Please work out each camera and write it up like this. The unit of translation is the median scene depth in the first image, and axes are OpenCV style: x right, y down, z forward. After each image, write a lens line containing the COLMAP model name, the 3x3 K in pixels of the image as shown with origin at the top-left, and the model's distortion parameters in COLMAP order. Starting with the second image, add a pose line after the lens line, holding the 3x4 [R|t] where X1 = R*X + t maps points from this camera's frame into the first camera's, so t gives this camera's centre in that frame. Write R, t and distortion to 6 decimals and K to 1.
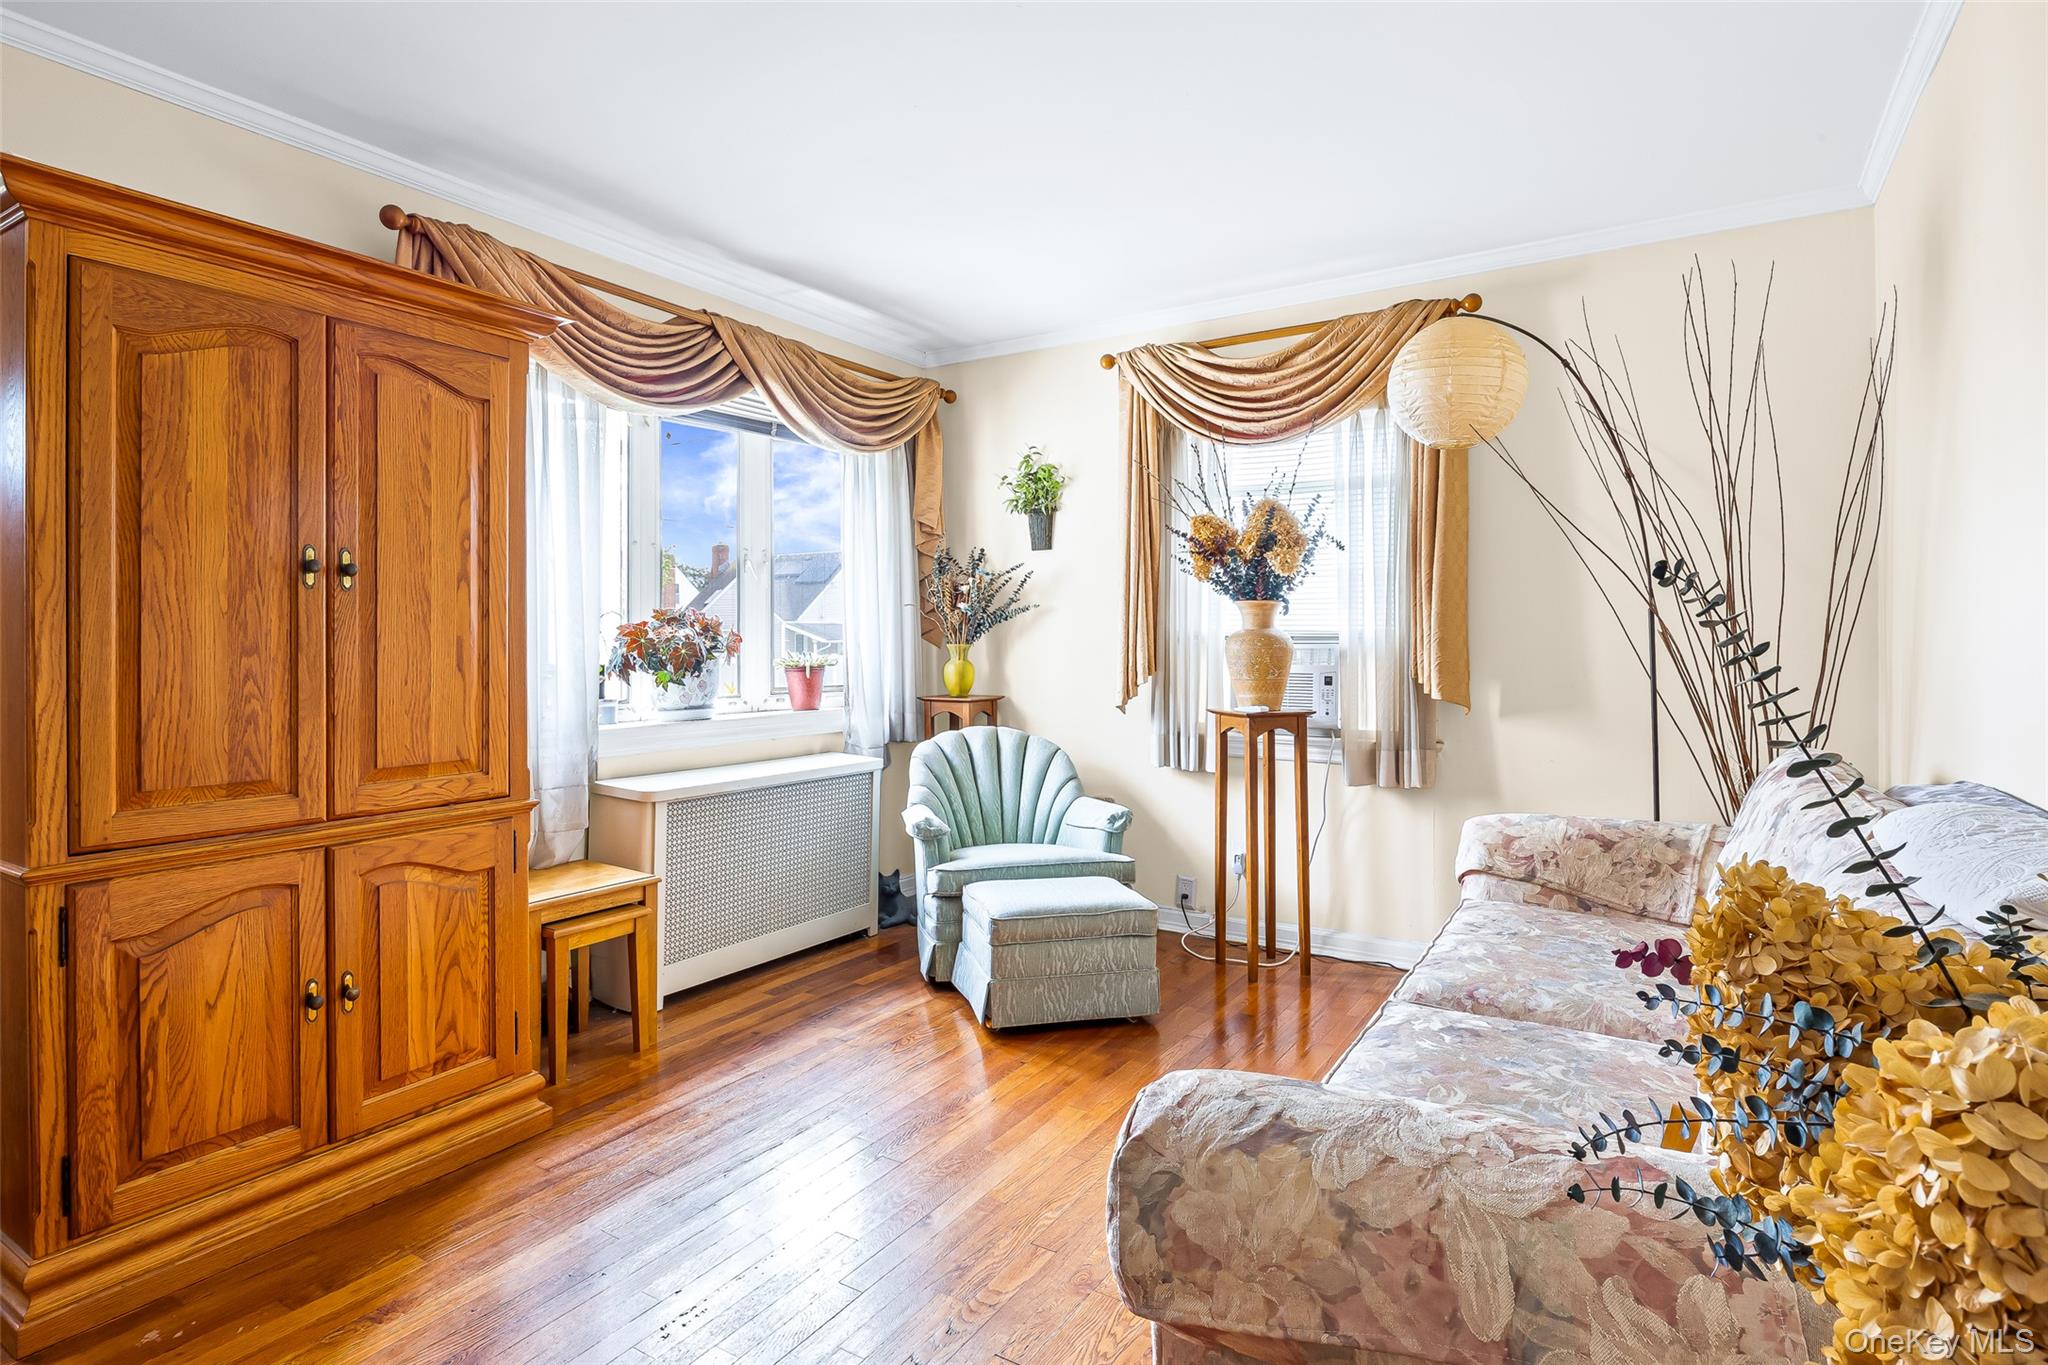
lens RADIAL K [[1047.1, 0, 1021.0], [0, 1047.1, 652.0], [0, 0, 1]] dist [-0.009690, -0.000258]
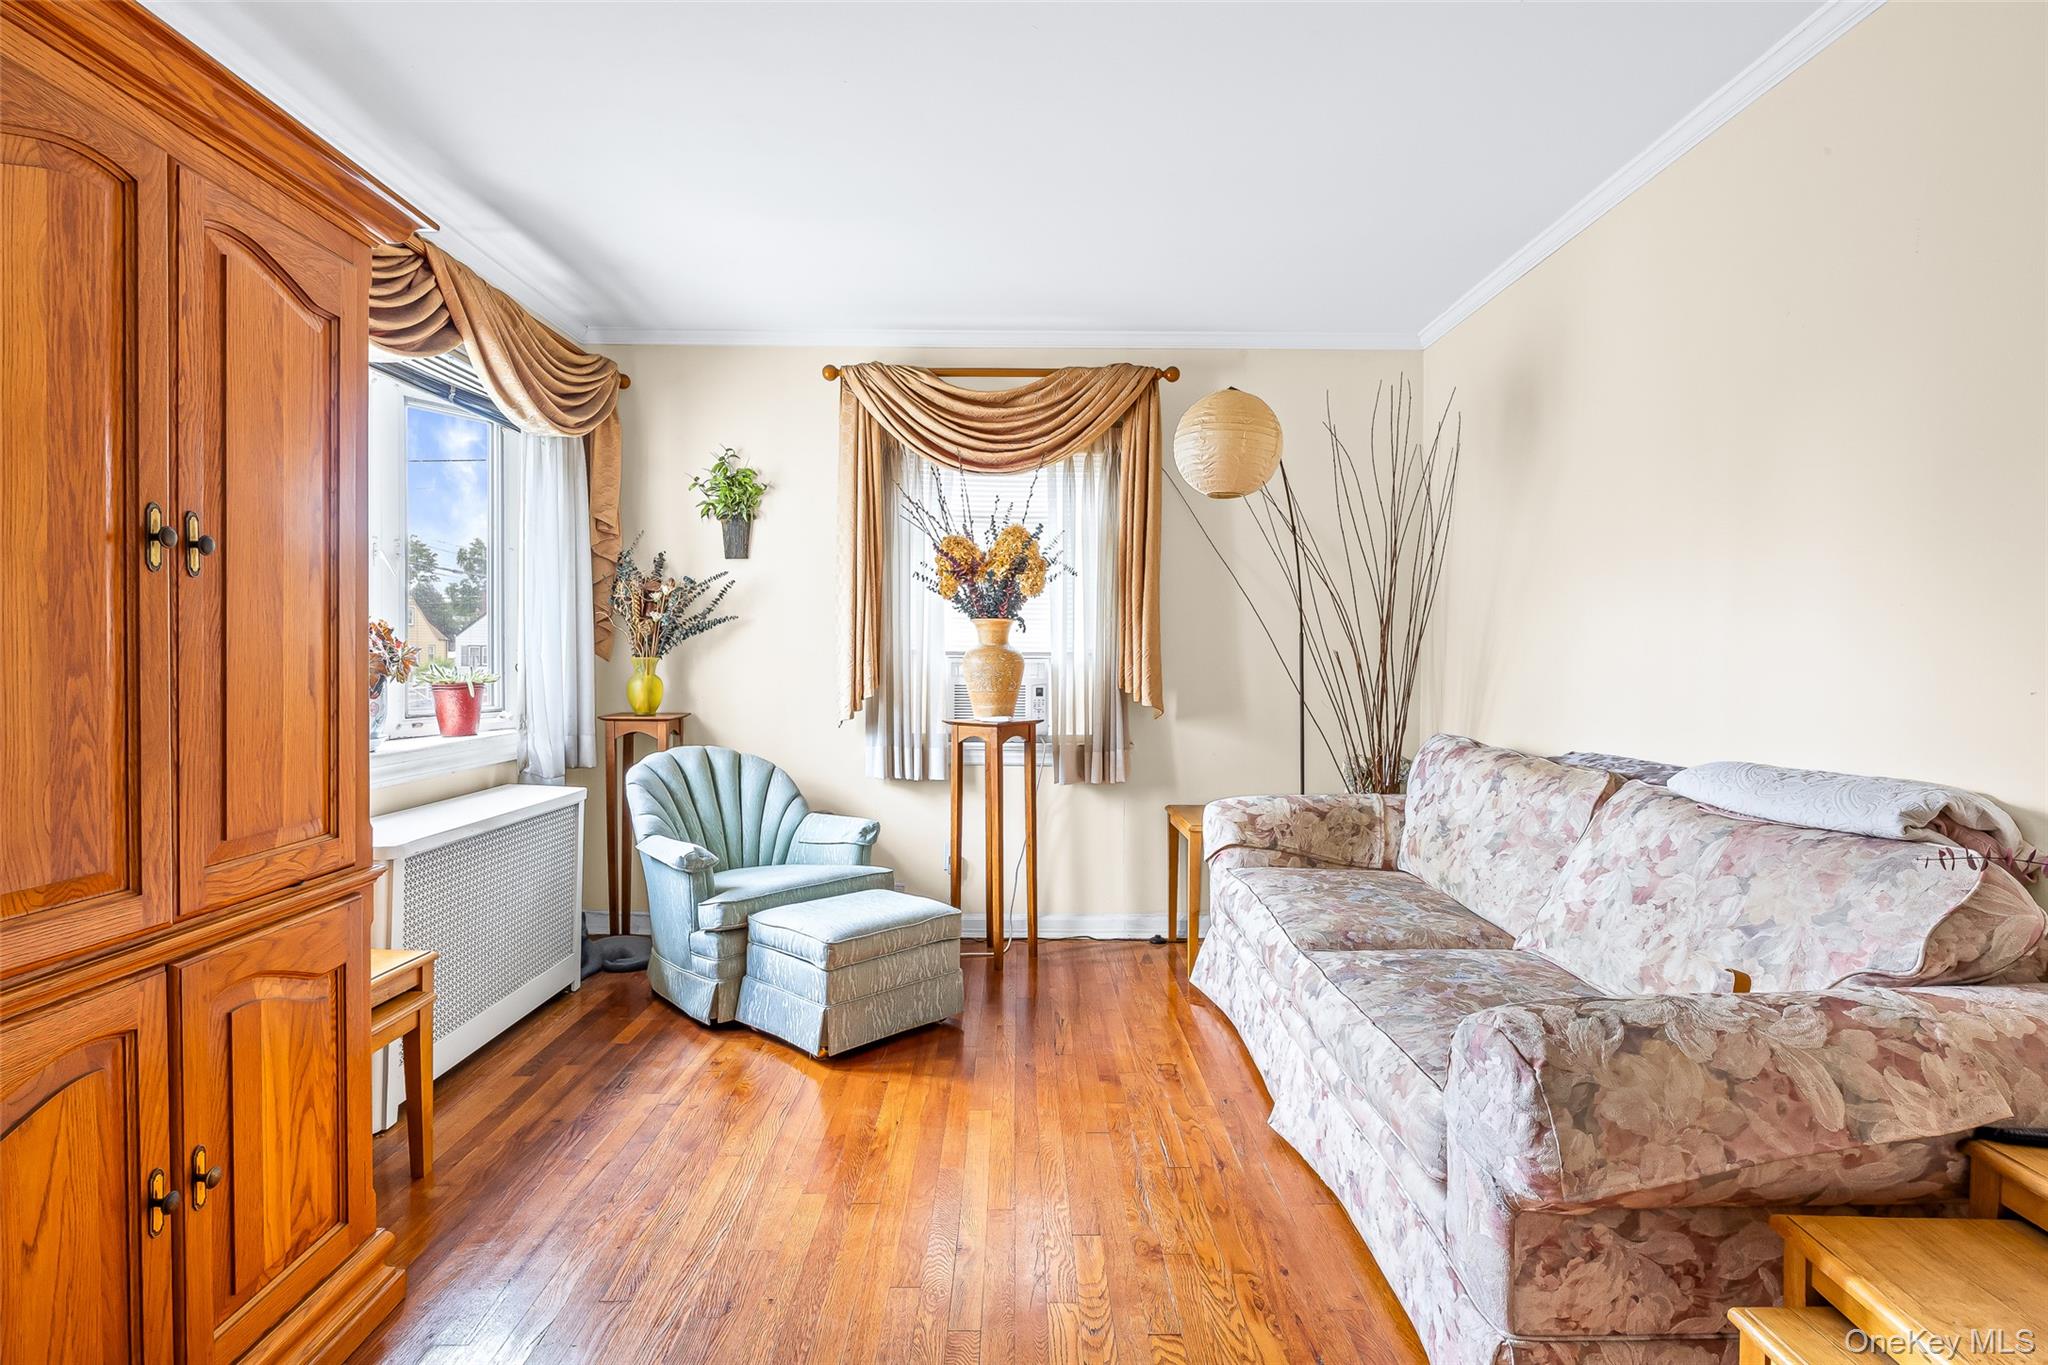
lens RADIAL K [[1015.1, 0, 1024.0], [0, 1015.1, 682.5], [0, 0, 1]] dist [-0.006495, -0.000584]
pose [[0.842835, -0.009170, 0.538093, -0.359684], [-0.000352, 0.999845, 0.017590, -0.001844], [-0.538171, -0.015015, 0.842702, 0.114296]]
